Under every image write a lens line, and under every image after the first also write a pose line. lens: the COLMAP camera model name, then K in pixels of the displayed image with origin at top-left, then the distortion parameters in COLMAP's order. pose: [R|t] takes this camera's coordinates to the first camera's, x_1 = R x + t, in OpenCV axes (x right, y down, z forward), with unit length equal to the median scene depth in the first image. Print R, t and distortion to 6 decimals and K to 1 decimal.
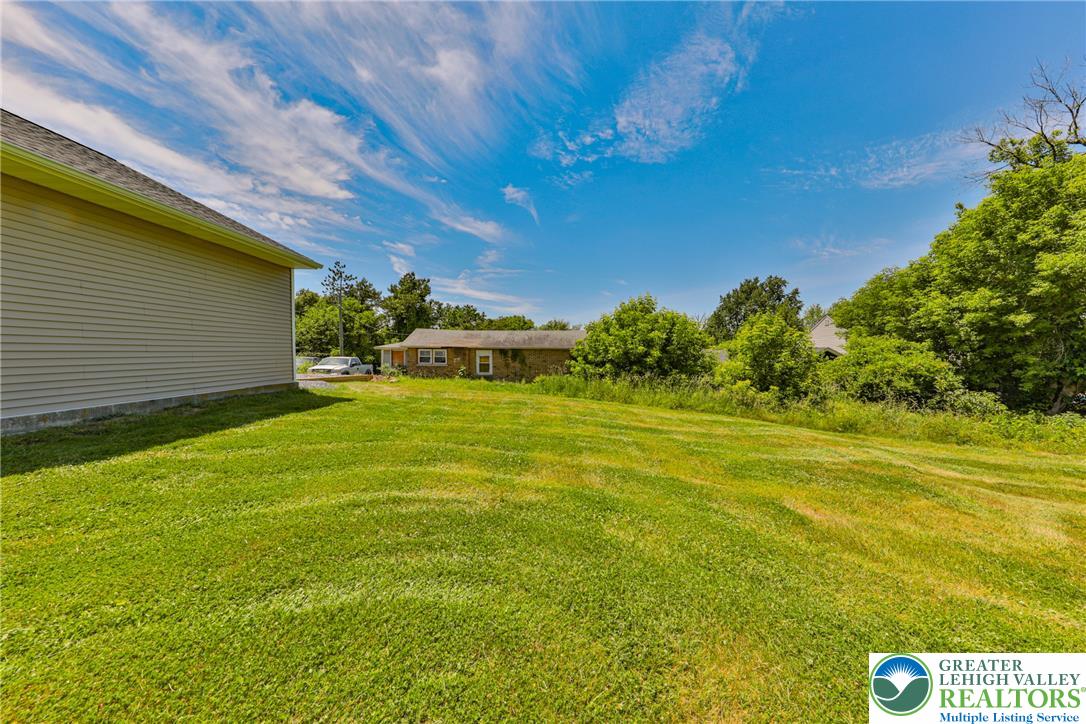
lens RADIAL K [[365.4, 0, 536.5], [0, 365.4, 363.1], [0, 0, 1]] dist [-0.003852, 0.000280]
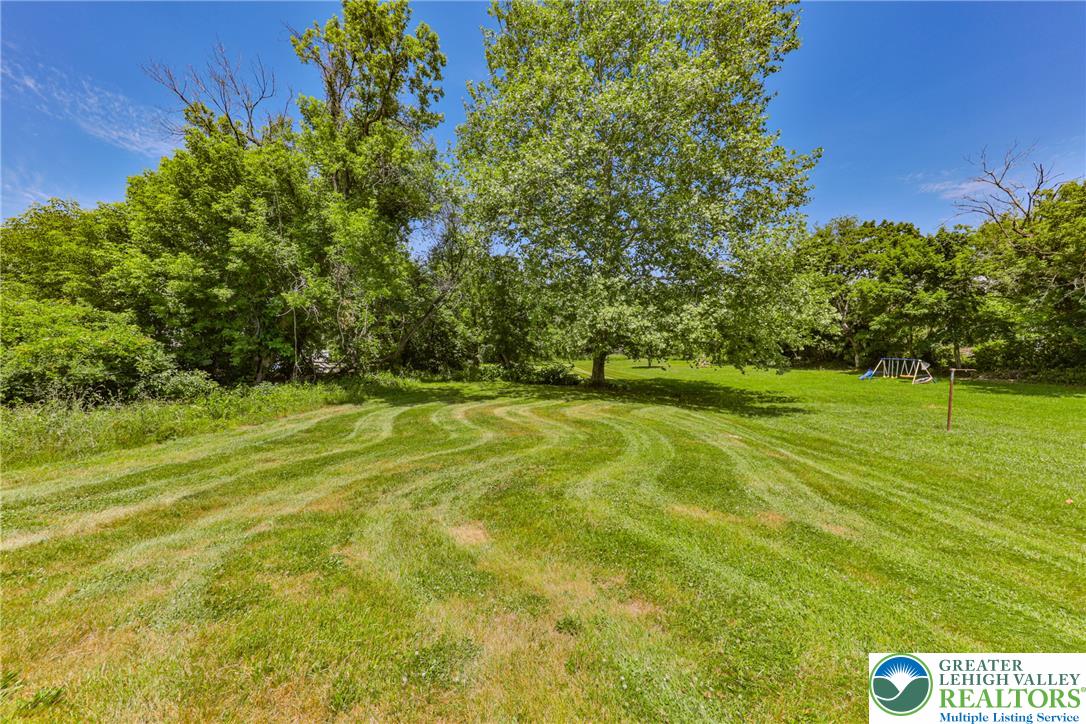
lens RADIAL K [[365.4, 0, 536.2], [0, 365.4, 361.7], [0, 0, 1]] dist [-0.003852, 0.000280]
pose [[-0.017555, -0.071015, 0.997321, 0.308228], [0.027323, 0.997068, 0.071478, 0.015830], [-0.999473, 0.028505, -0.015563, 0.165644]]
